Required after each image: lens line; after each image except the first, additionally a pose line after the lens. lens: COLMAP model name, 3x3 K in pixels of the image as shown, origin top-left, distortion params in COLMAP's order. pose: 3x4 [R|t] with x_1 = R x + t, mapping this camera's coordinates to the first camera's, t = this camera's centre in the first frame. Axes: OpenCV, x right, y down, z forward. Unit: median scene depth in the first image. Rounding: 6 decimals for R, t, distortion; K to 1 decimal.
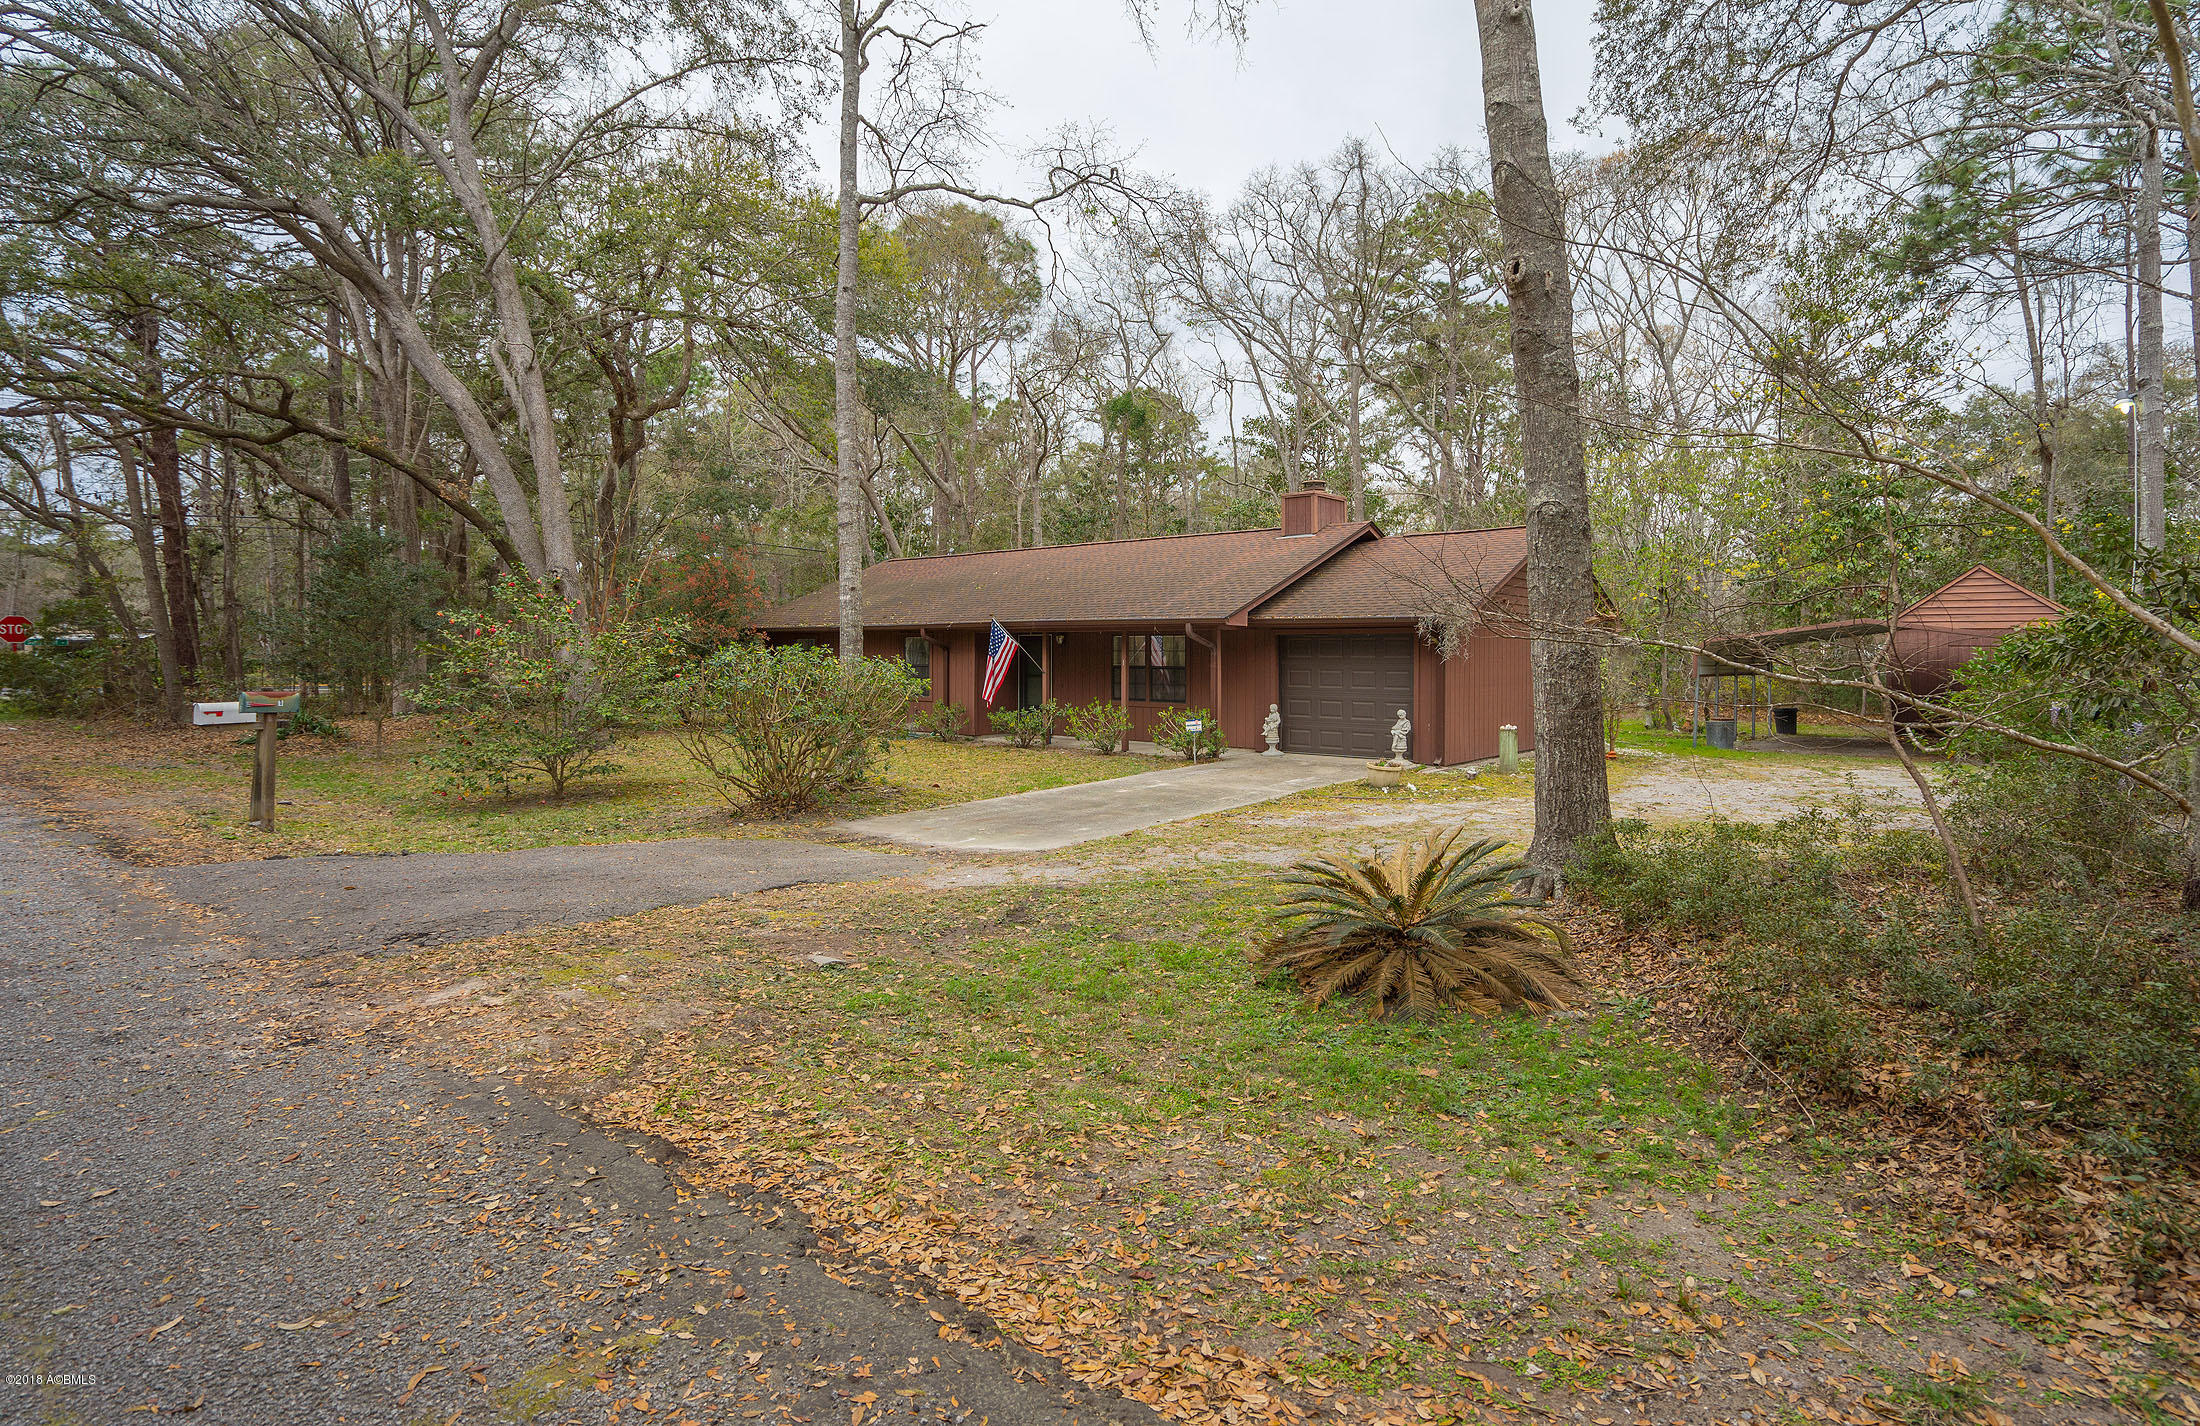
lens RADIAL K [[1048.7, 0, 1097.0], [0, 1048.7, 683.2], [0, 0, 1]] dist [-0.001037, 0.000038]
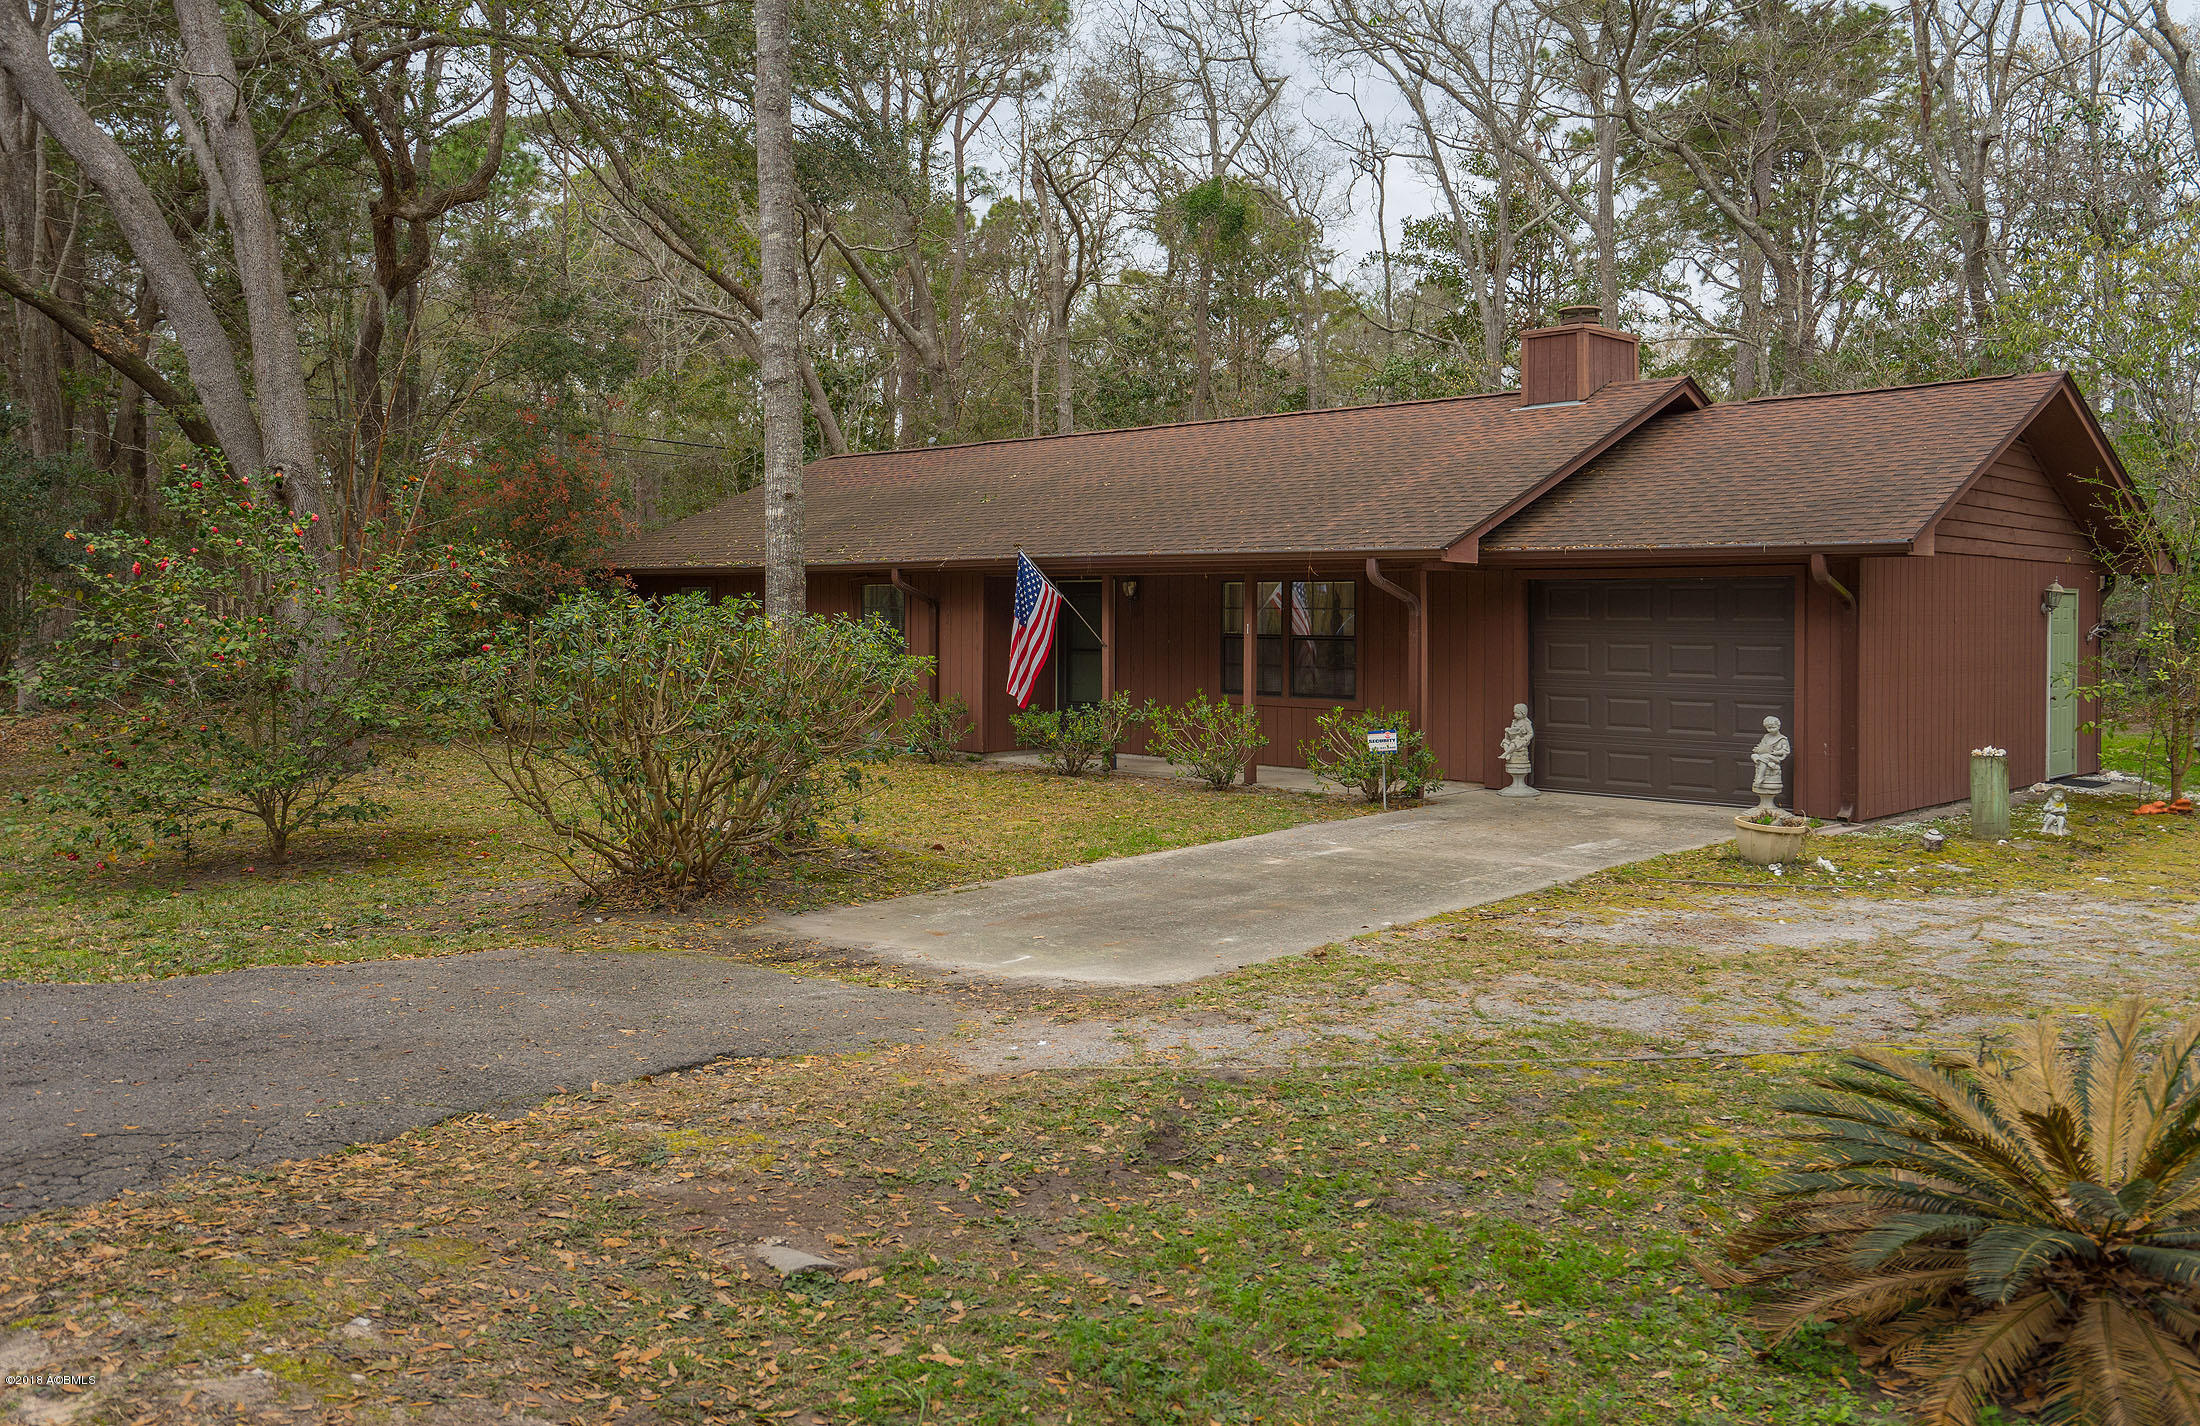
lens RADIAL K [[2083.8, 0, 1101.7], [0, 2083.8, 680.7], [0, 0, 1]] dist [0.114603, -0.001364]
pose [[0.995341, 0.006067, -0.096226, 0.057329], [-0.005455, 0.999963, 0.006627, 0.001765], [0.096263, -0.006072, 0.995337, -0.140513]]
